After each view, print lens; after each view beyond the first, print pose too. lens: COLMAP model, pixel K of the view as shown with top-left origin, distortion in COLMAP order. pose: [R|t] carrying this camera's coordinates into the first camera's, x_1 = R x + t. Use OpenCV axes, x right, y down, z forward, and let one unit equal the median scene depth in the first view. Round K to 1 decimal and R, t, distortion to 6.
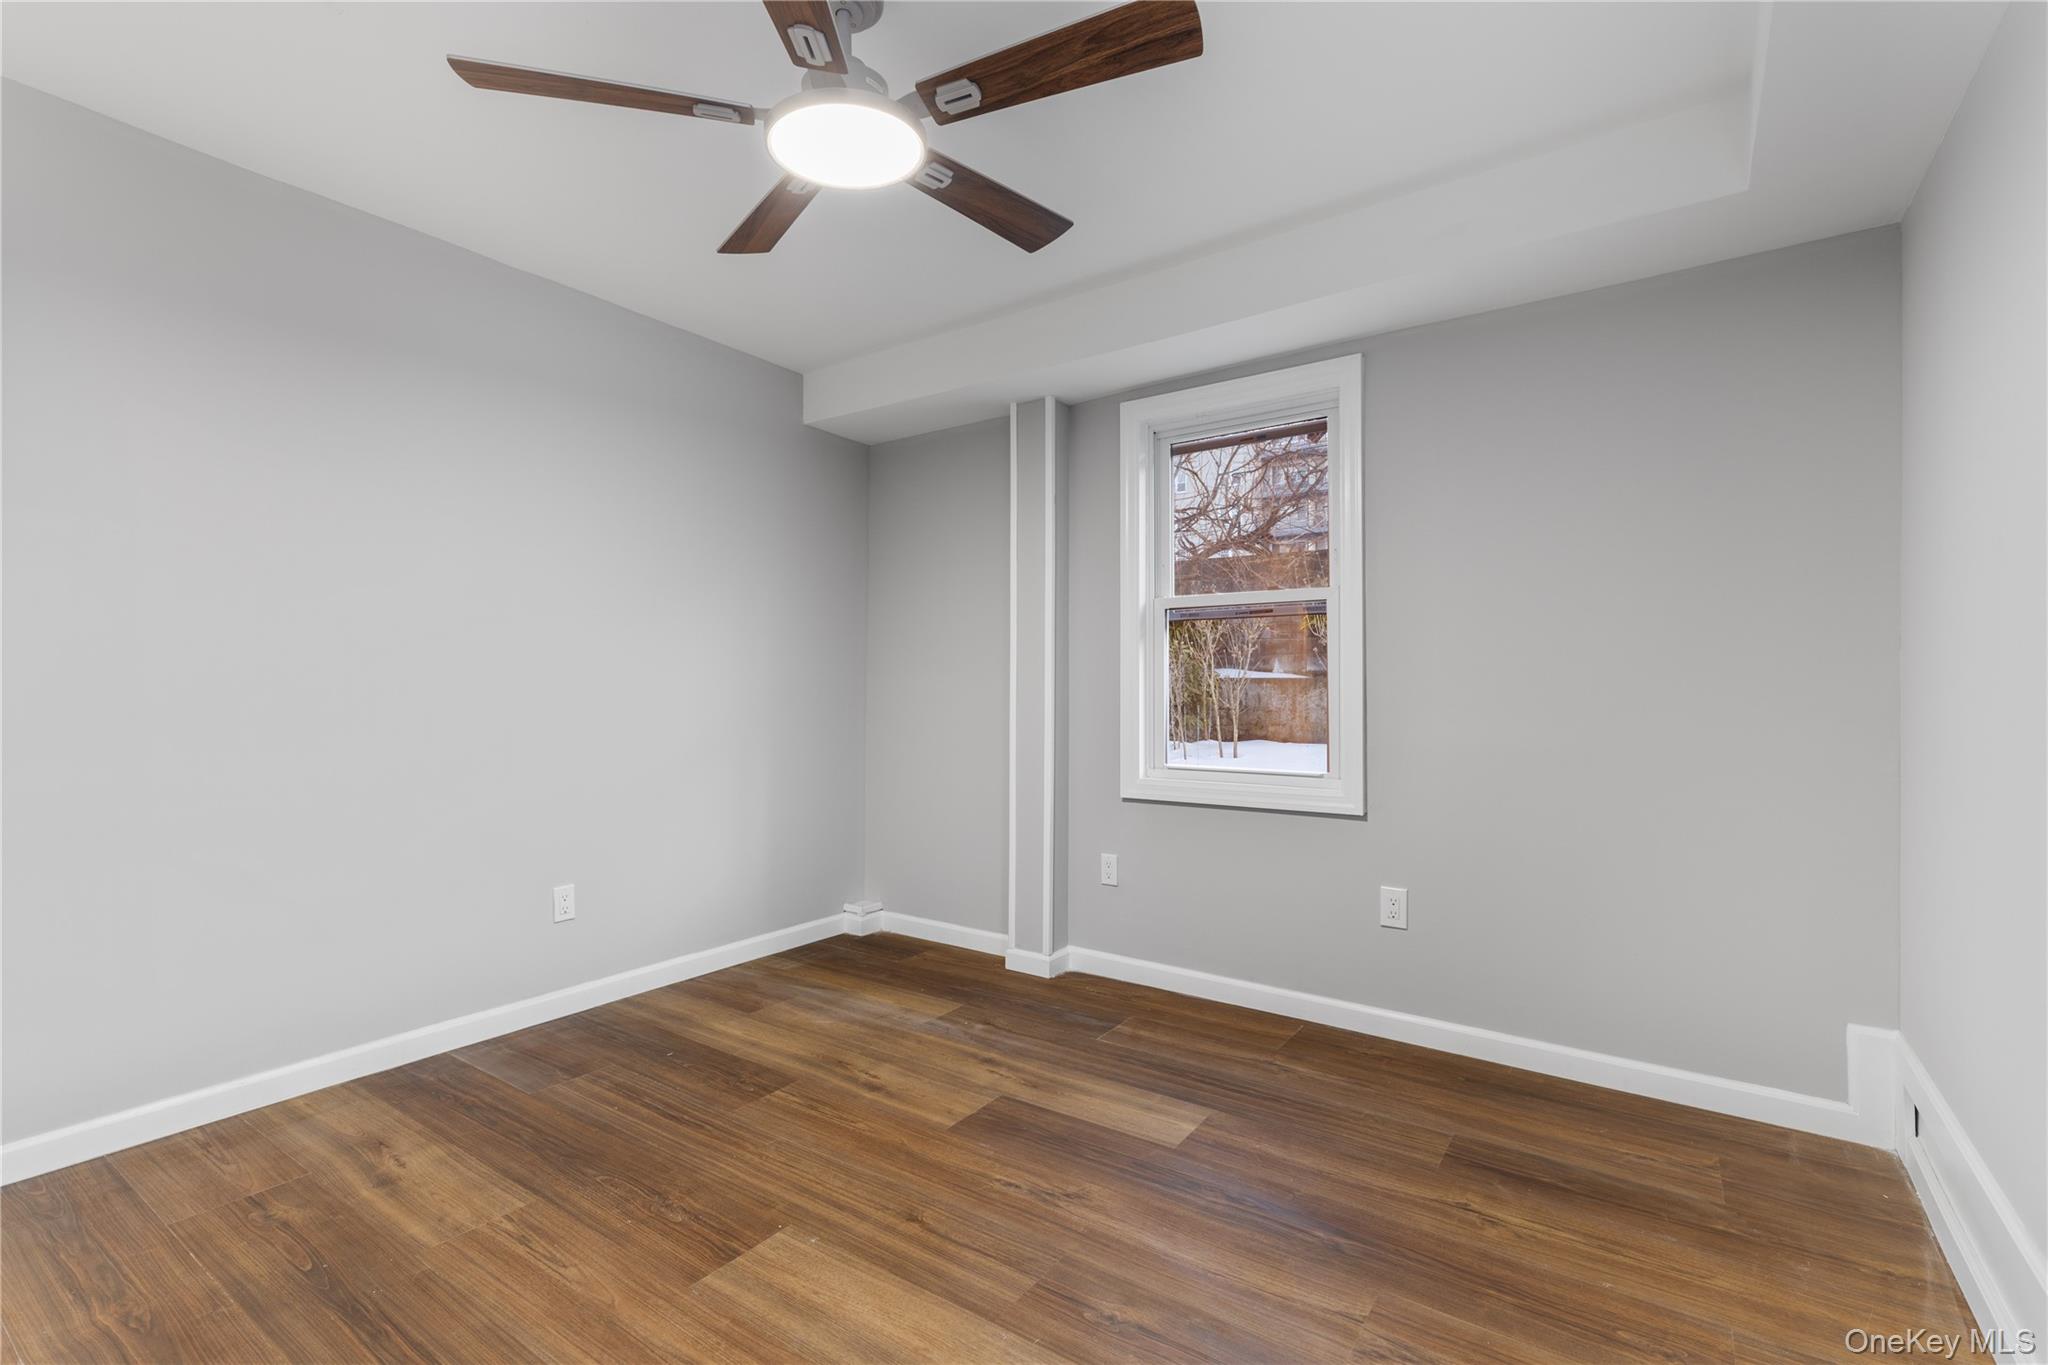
lens RADIAL K [[920.5, 0, 1014.9], [0, 920.5, 677.0], [0, 0, 1]] dist [0.008596, -0.002029]
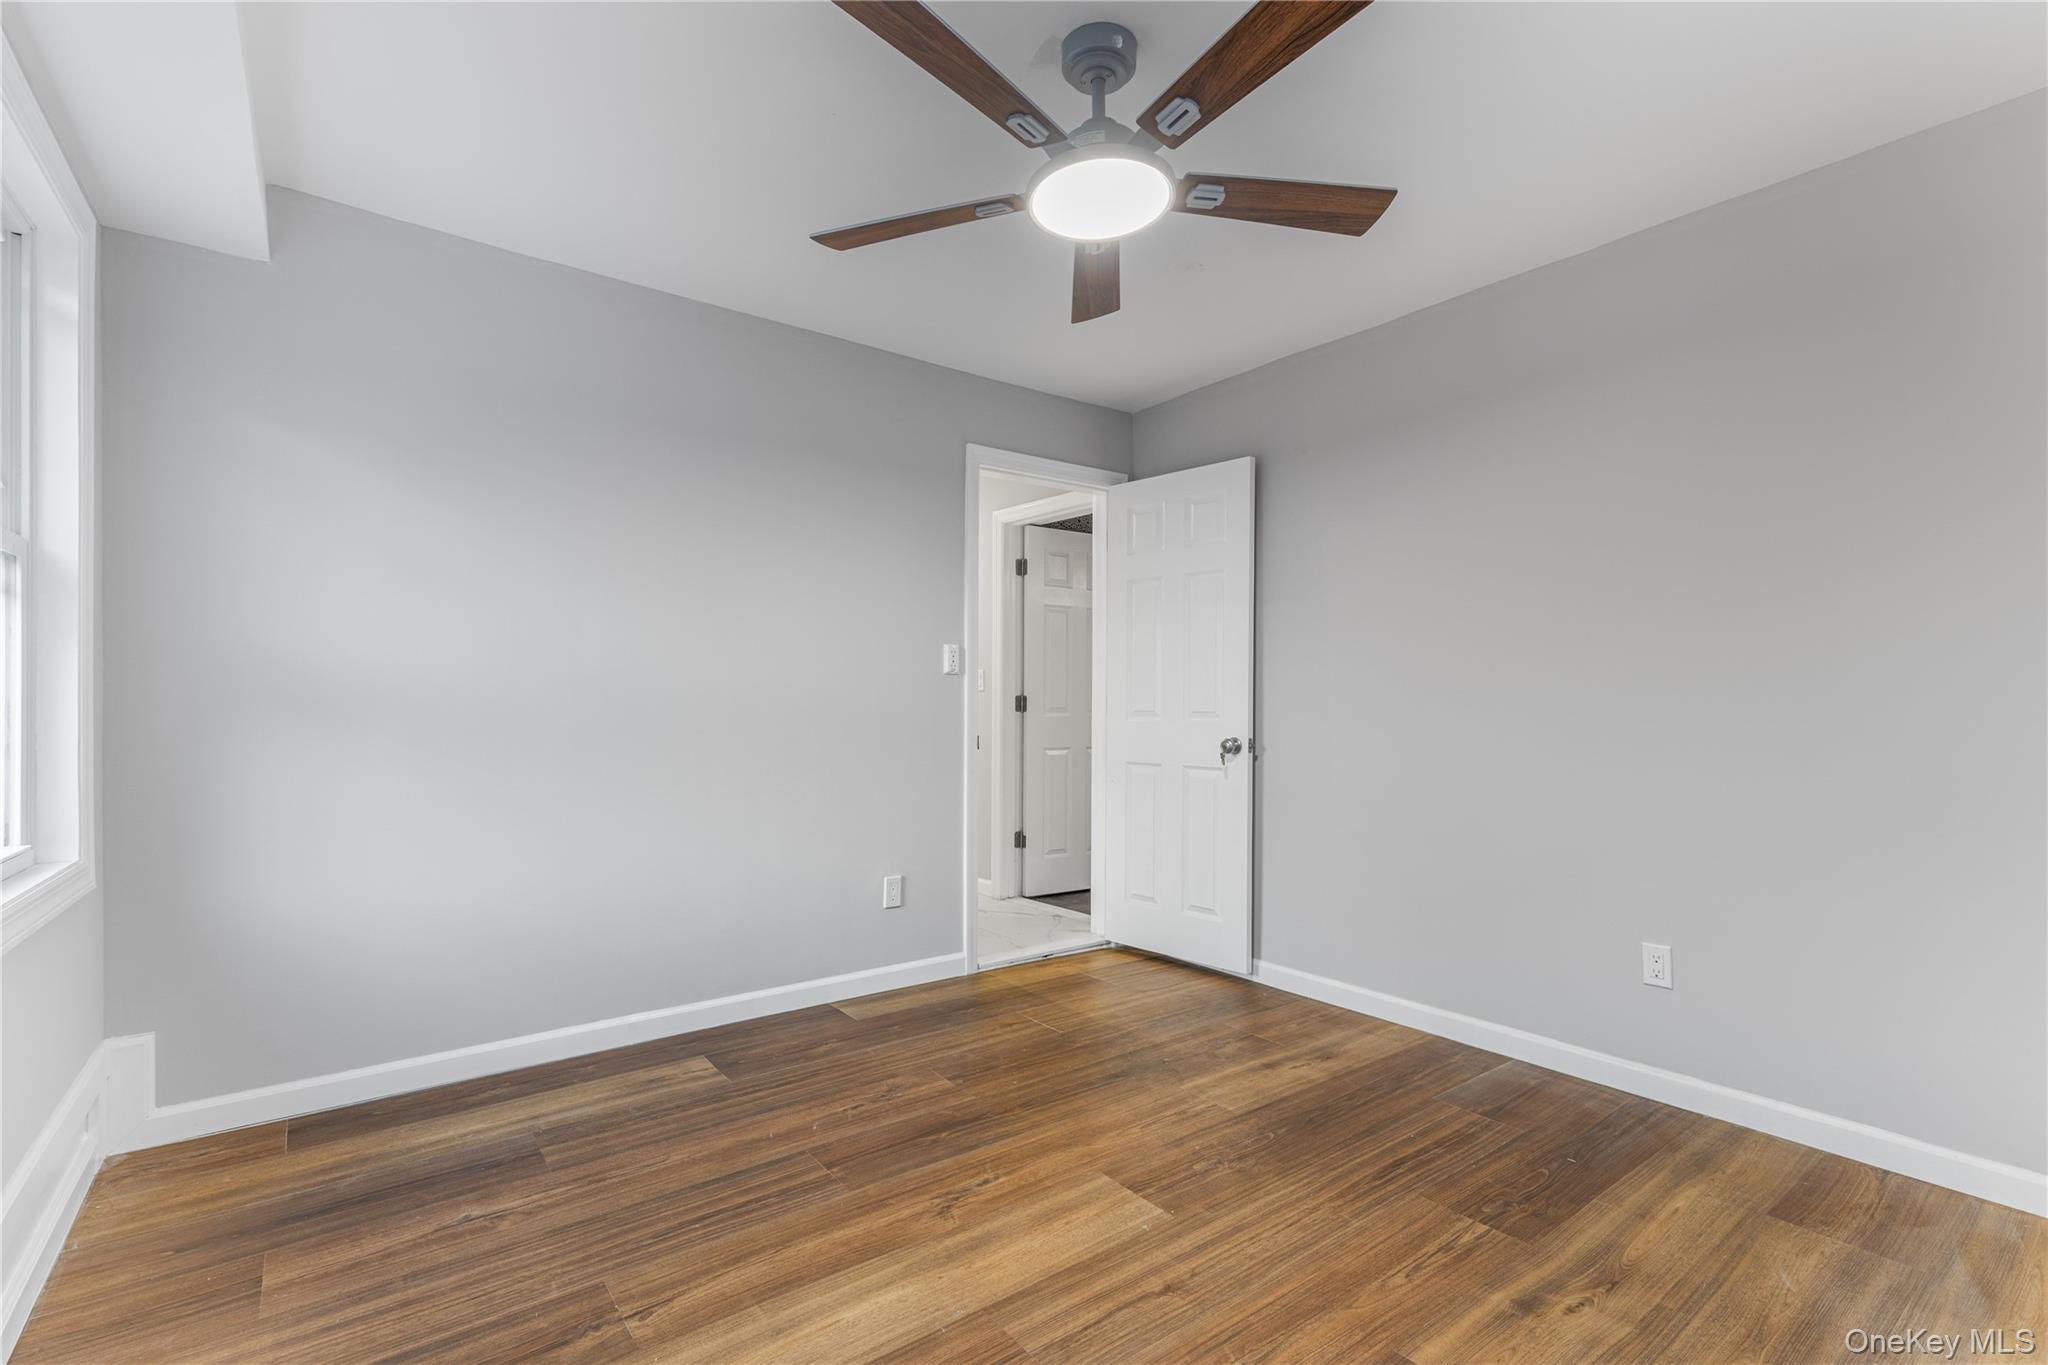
lens RADIAL K [[920.5, 0, 987.9], [0, 920.5, 706.3], [0, 0, 1]] dist [0.008596, -0.002029]
pose [[-0.316841, -0.000569, -0.948479, 0.595883], [0.002999, 0.999994, -0.001601, 0.011418], [0.948474, -0.003352, -0.316837, 0.827374]]
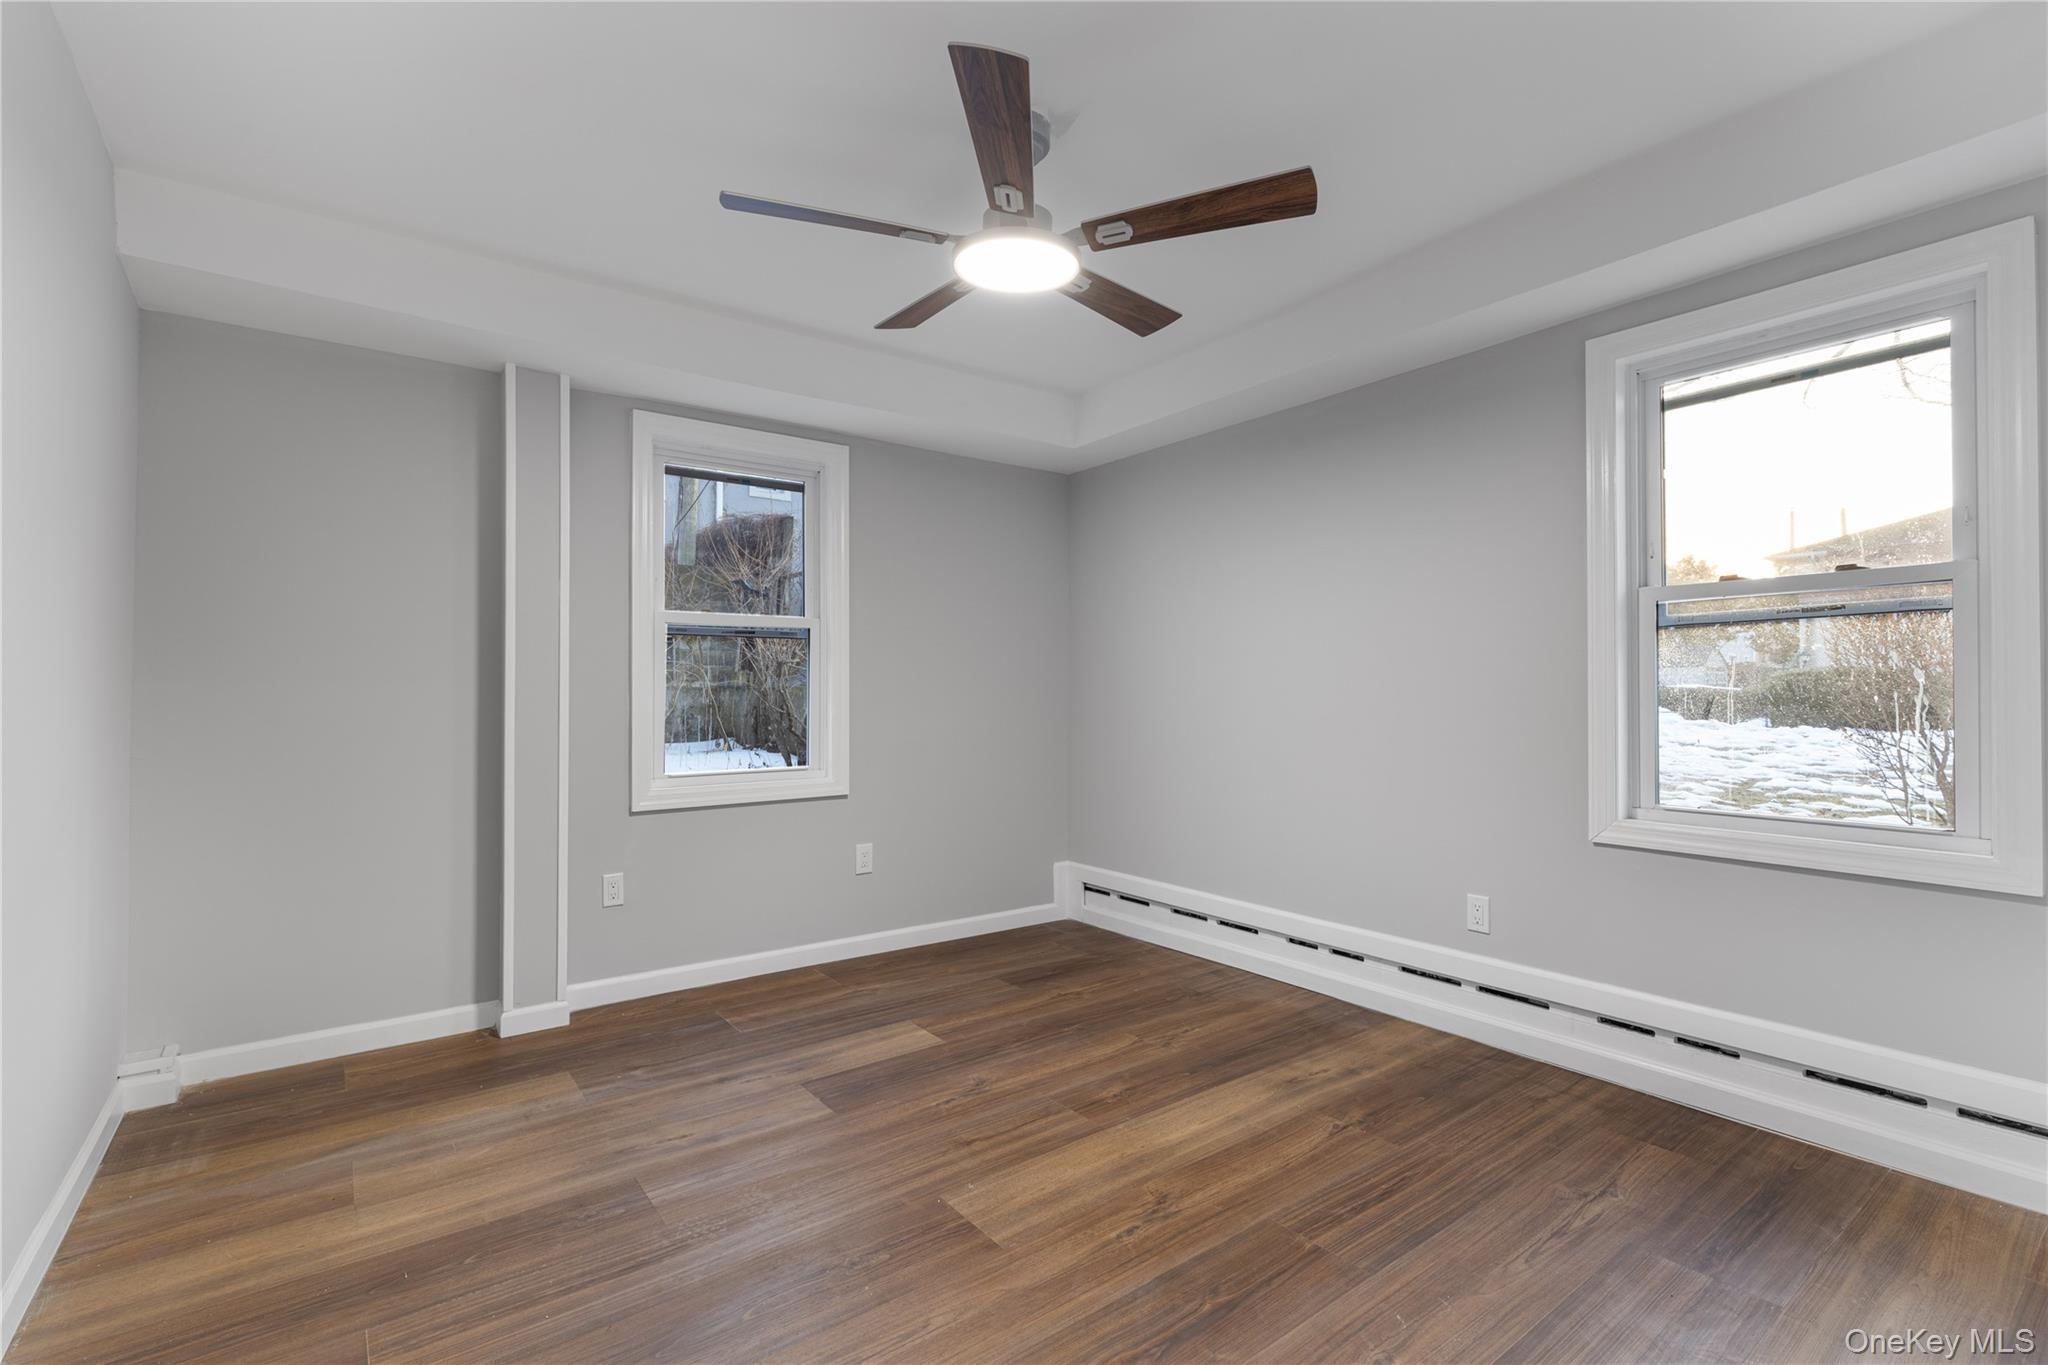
lens RADIAL K [[920.5, 0, 989.1], [0, 920.5, 682.1], [0, 0, 1]] dist [0.008596, -0.002029]
pose [[0.315845, 0.009052, 0.948767, -0.923388], [-0.007984, 0.999944, -0.006882, -0.005021], [-0.948777, -0.005401, 0.315900, 0.440635]]
